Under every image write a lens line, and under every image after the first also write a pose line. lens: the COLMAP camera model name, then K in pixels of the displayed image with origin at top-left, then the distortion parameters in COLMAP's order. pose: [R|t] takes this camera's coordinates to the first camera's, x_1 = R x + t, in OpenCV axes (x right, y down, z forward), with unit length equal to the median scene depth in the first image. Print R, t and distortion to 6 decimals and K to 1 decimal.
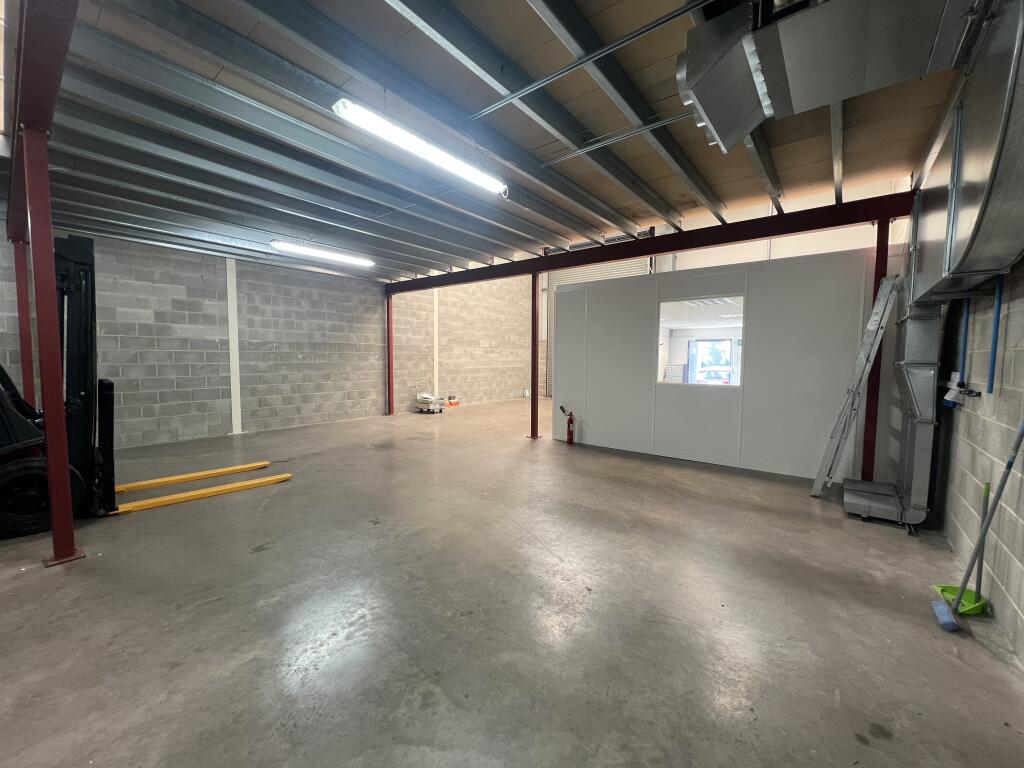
lens RADIAL K [[409.5, 0, 512.4], [0, 409.5, 385.1], [0, 0, 1]] dist [0.000128, -0.000519]
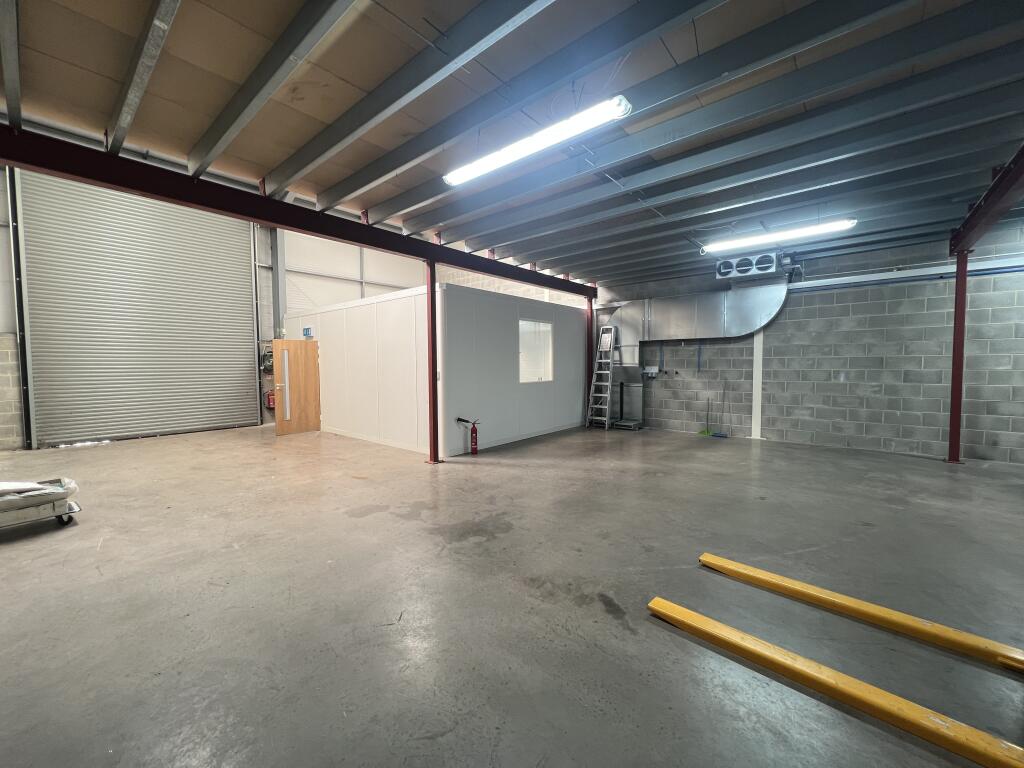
lens RADIAL K [[409.5, 0, 511.9], [0, 409.5, 382.3], [0, 0, 1]] dist [0.000128, -0.000519]
pose [[0.030753, -0.055475, 0.997986, -1.021598], [0.075700, 0.995720, 0.053016, -0.085433], [-0.996656, 0.073917, 0.034821, 1.102246]]
